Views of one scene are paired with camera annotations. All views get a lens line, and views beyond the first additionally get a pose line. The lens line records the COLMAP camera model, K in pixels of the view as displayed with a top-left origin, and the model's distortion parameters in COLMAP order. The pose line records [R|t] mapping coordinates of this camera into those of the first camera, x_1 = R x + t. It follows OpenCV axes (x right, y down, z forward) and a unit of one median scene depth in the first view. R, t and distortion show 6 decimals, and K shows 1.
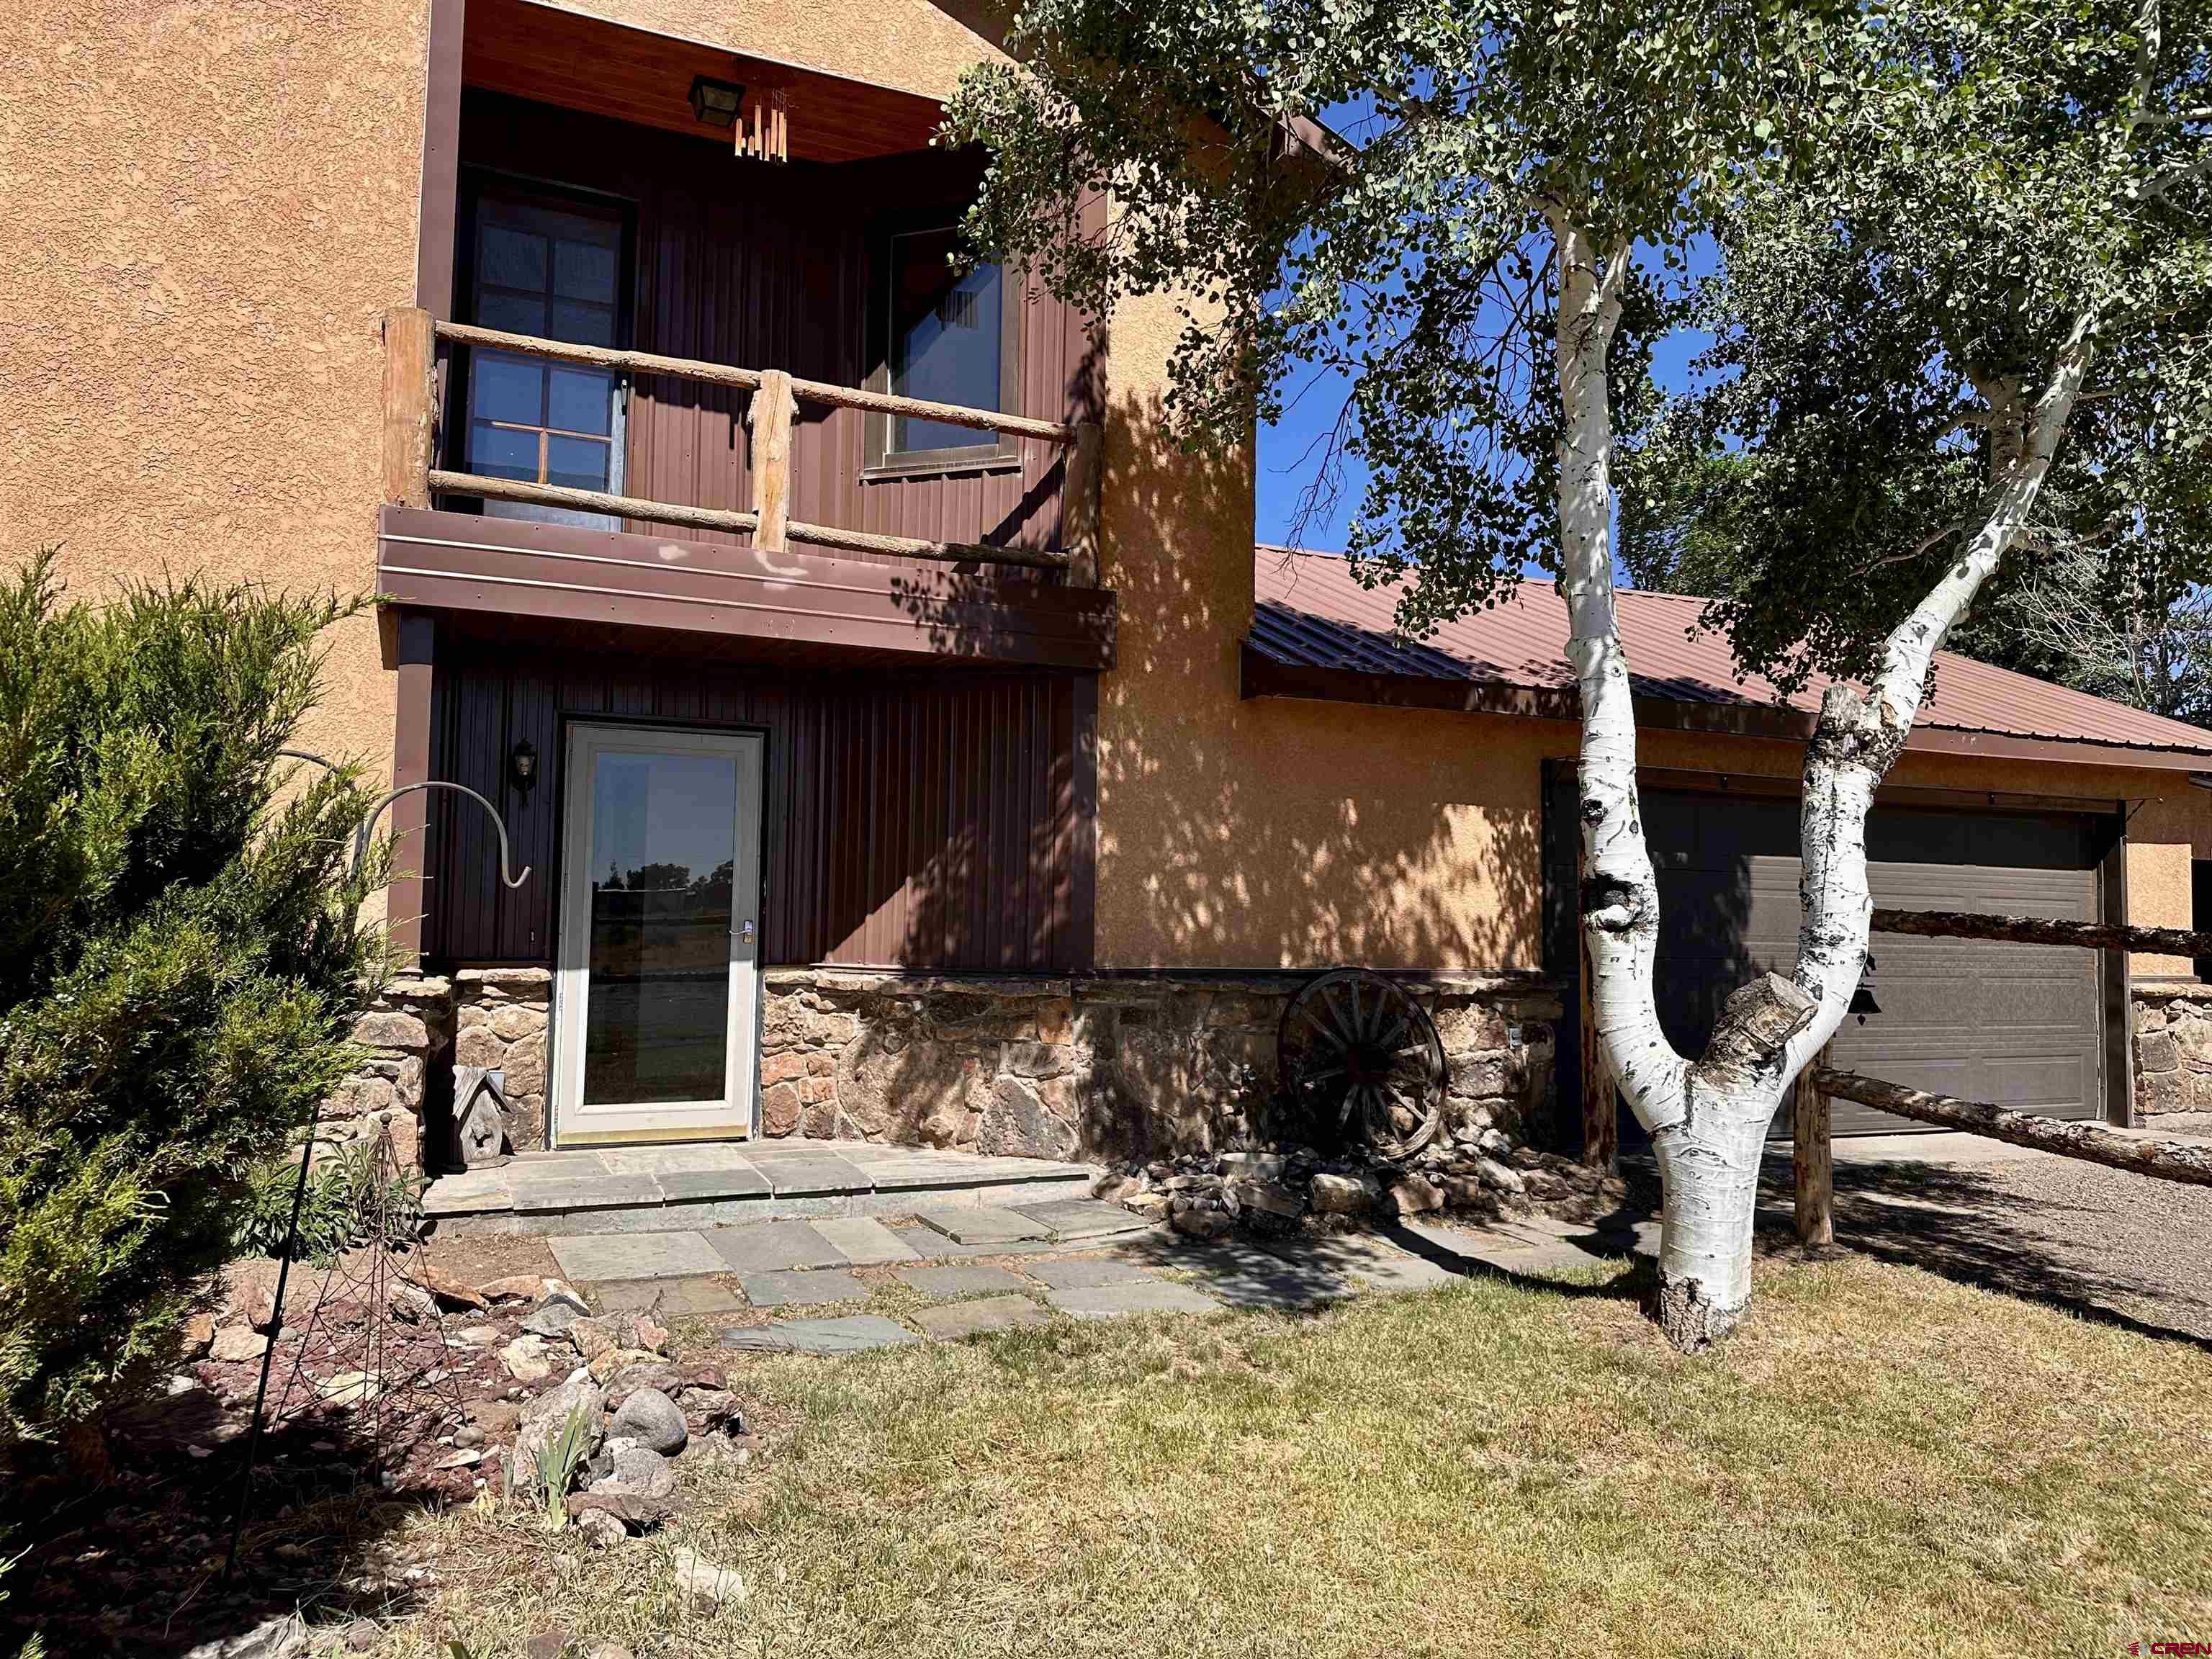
lens RADIAL K [[1558.8, 0, 1113.3], [0, 1558.8, 815.2], [0, 0, 1]] dist [0.034392, -0.052247]
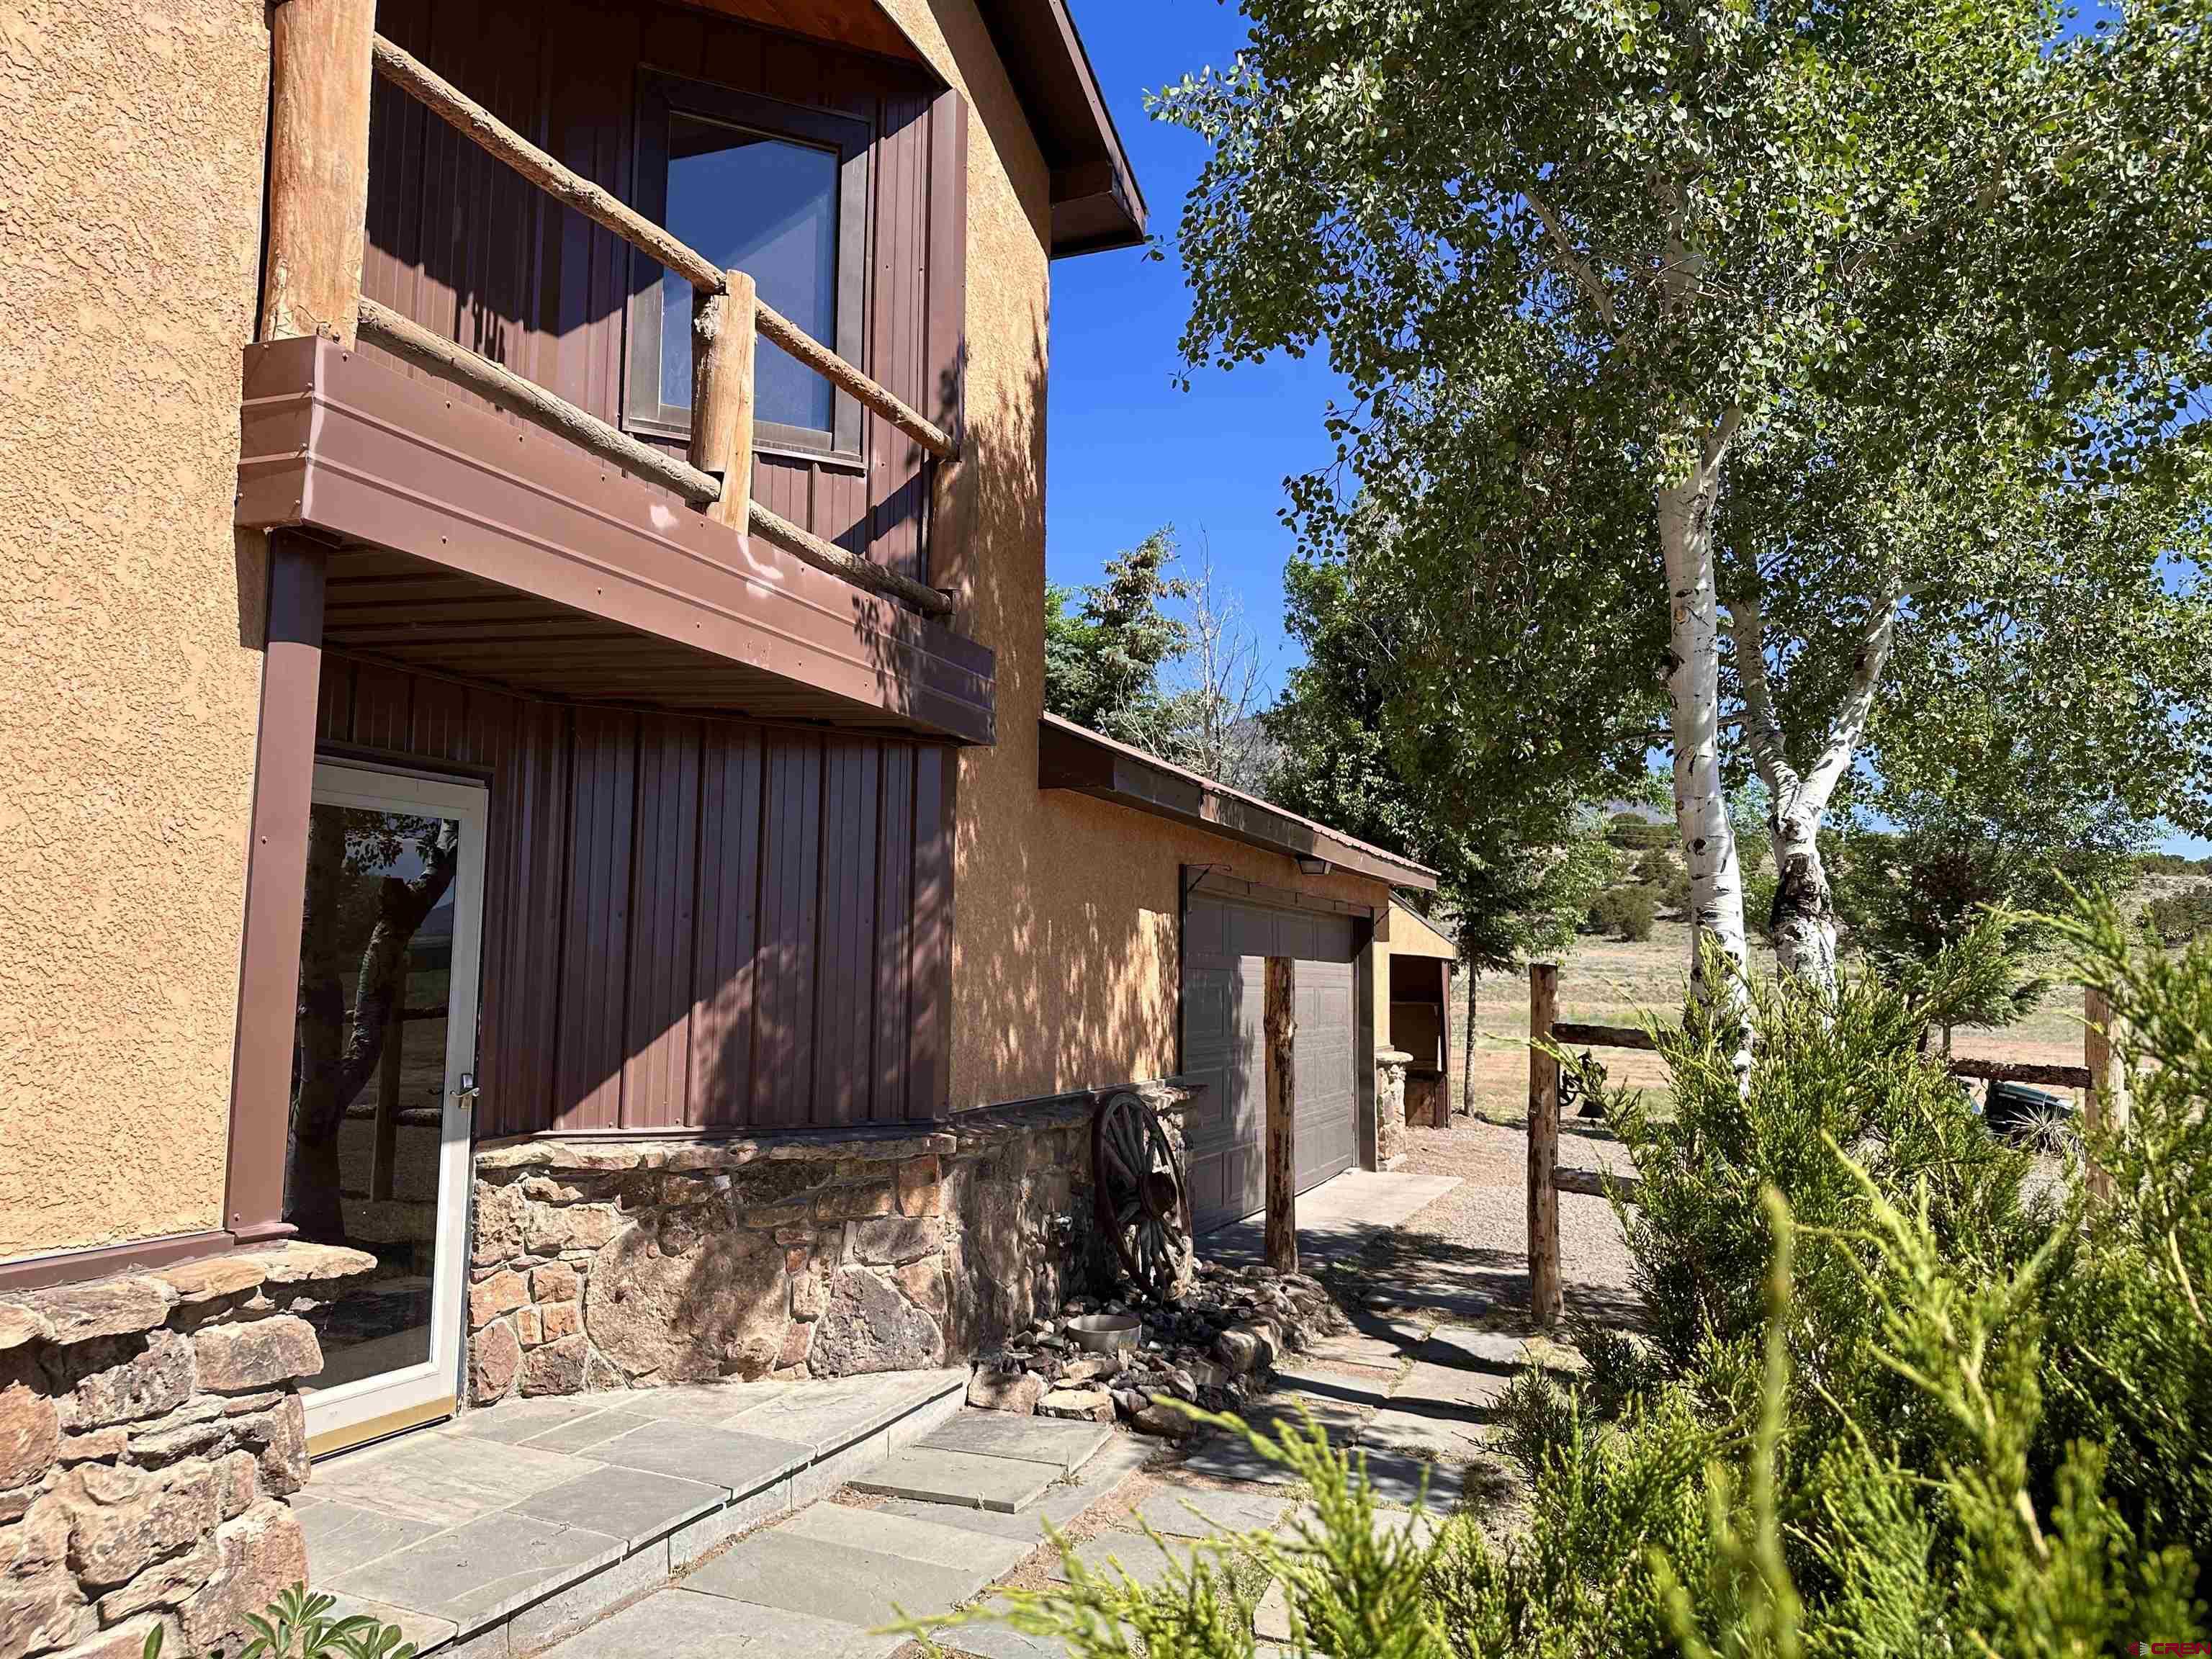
lens RADIAL K [[1558.8, 0, 1103.7], [0, 1558.8, 833.6], [0, 0, 1]] dist [0.034392, -0.052247]
pose [[0.727930, 0.055082, 0.683435, -0.501607], [-0.041722, 0.998479, -0.036035, -0.020073], [-0.684380, -0.002284, 0.729122, 0.356613]]
